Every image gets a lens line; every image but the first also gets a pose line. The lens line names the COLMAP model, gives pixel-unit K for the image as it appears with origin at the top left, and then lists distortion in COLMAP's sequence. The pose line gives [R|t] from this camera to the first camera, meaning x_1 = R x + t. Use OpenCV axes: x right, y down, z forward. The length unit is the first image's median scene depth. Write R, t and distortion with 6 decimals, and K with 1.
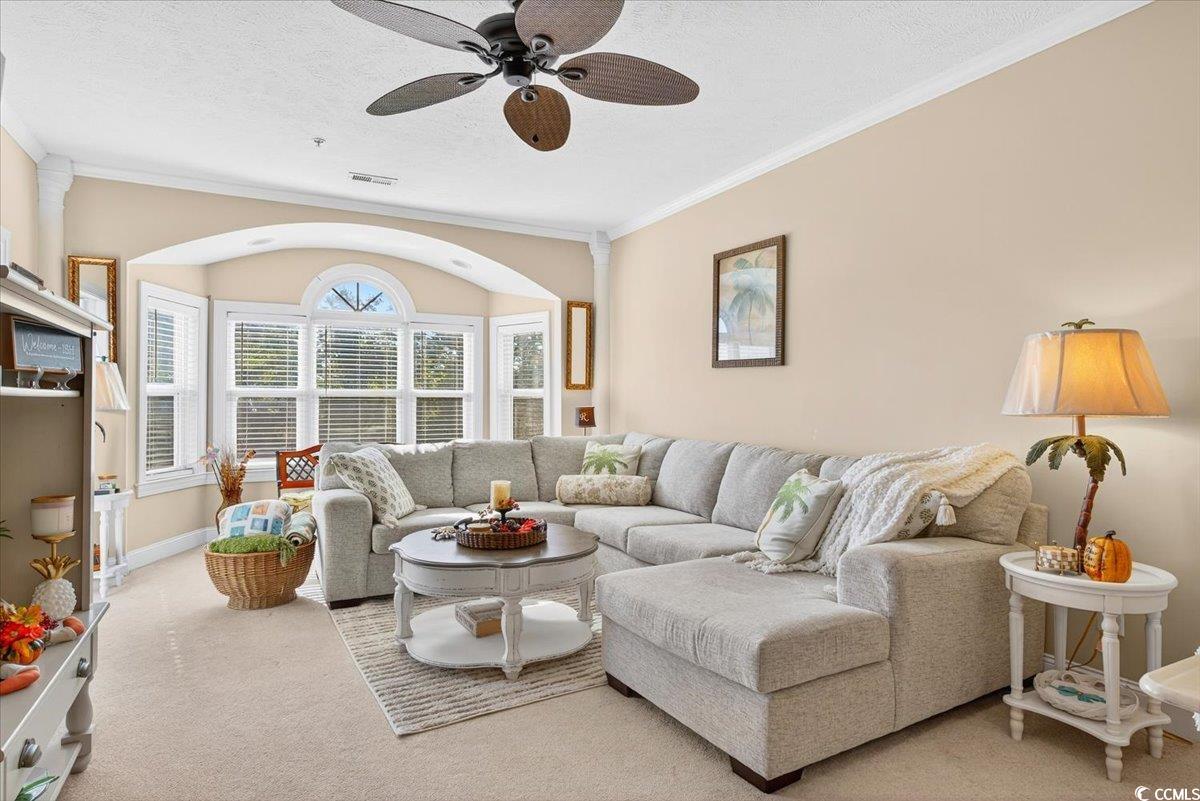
lens RADIAL K [[644.7, 0, 566.1], [0, 644.7, 412.8], [0, 0, 1]] dist [-0.001542, 0.000424]
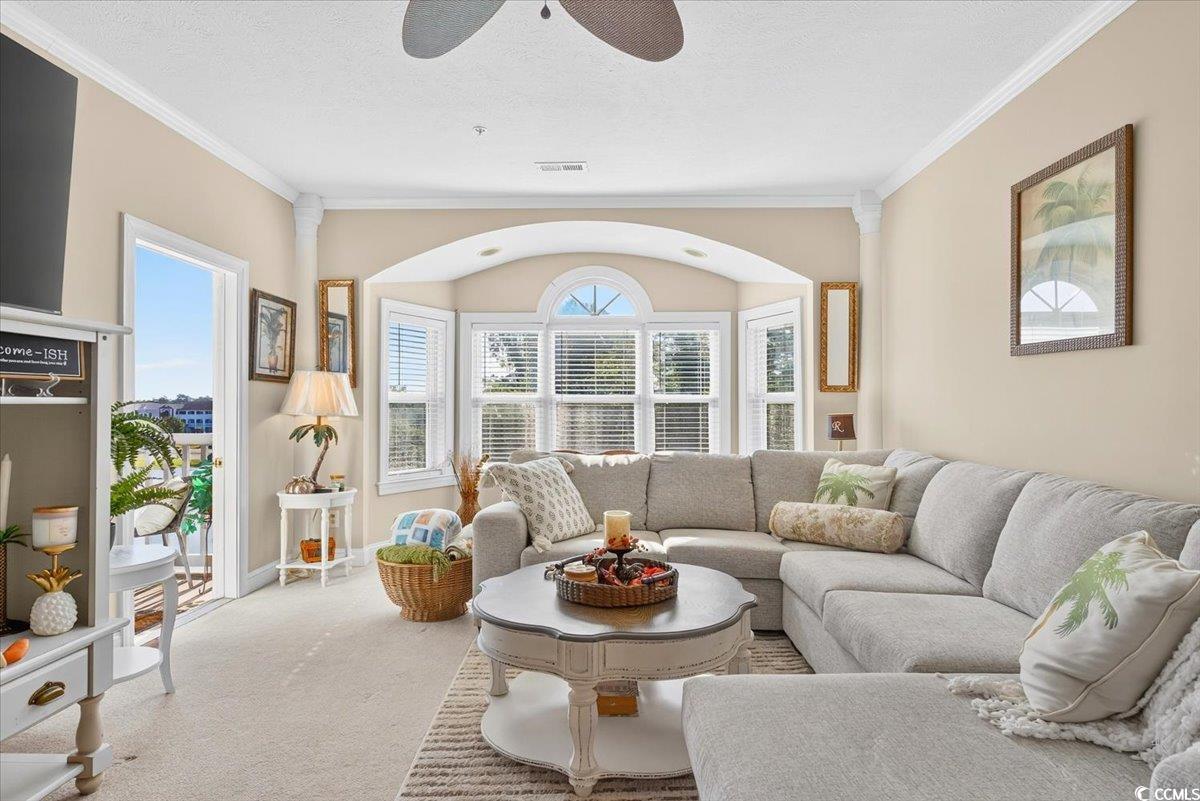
lens RADIAL K [[614.2, 0, 599.3], [0, 614.2, 409.7], [0, 0, 1]] dist [0.001530, -0.000530]
pose [[0.879563, -0.000376, -0.475783, 0.164255], [-0.005981, 0.999912, -0.011848, -0.004560], [0.475746, 0.013267, 0.879483, 0.254394]]
